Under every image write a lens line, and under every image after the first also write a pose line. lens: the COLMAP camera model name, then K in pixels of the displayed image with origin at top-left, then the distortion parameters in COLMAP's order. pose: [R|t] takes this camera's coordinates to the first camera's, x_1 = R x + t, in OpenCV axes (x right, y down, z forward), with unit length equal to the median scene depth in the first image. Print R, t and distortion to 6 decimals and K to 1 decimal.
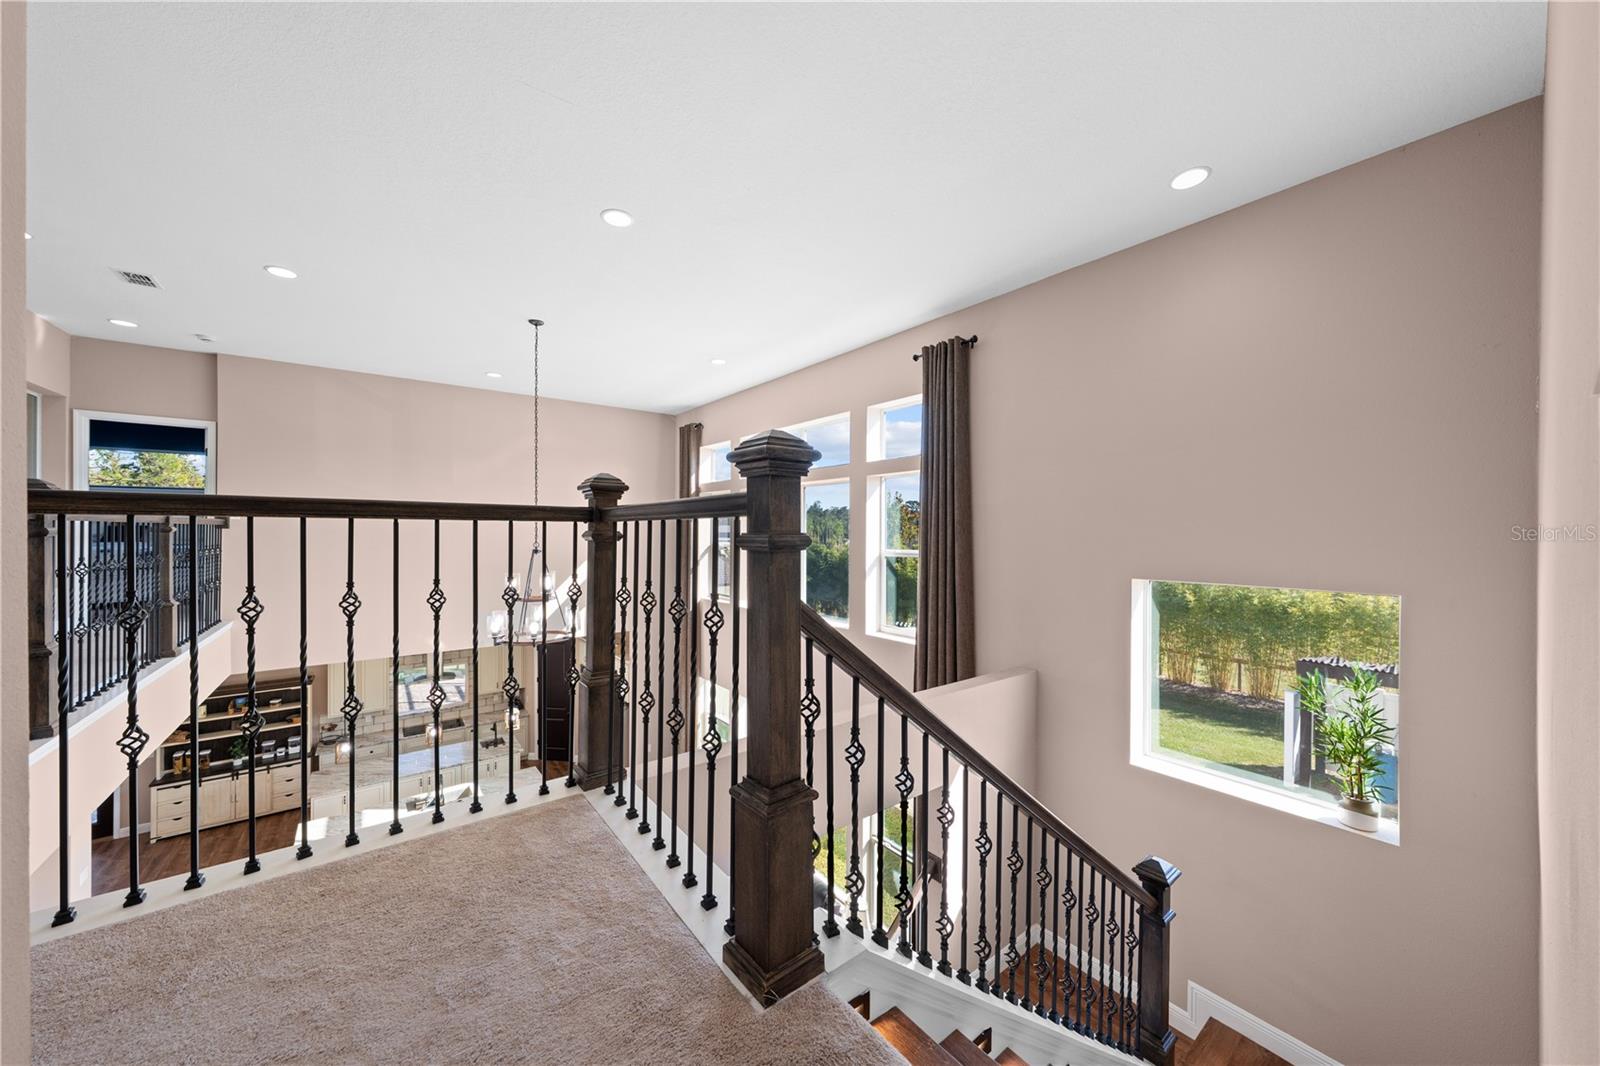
lens RADIAL K [[562.9, 0, 778.9], [0, 562.9, 534.8], [0, 0, 1]] dist [0.001319, 0.000323]
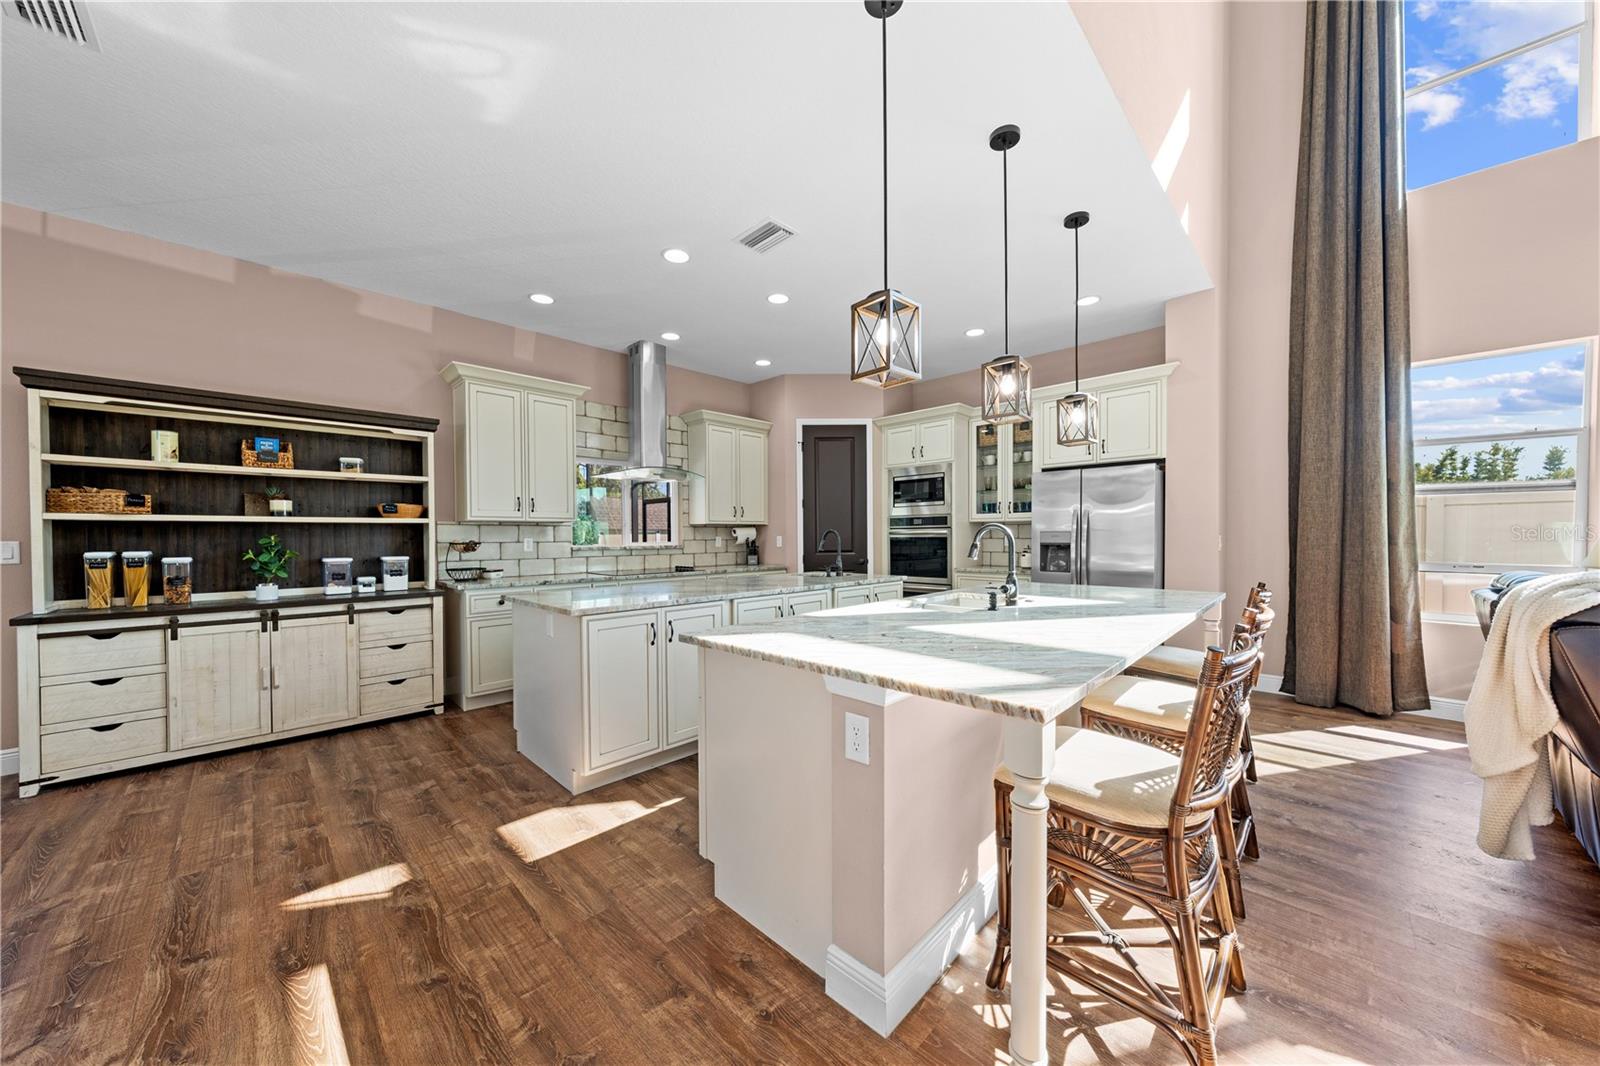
lens RADIAL K [[544.9, 0, 798.8], [0, 544.9, 534.9], [0, 0, 1]] dist [-0.001901, -0.000371]
pose [[0.984440, -0.008741, 0.175505, -0.663523], [0.007725, 0.999949, 0.006473, 0.363164], [-0.175553, -0.005016, 0.984457, 0.563394]]
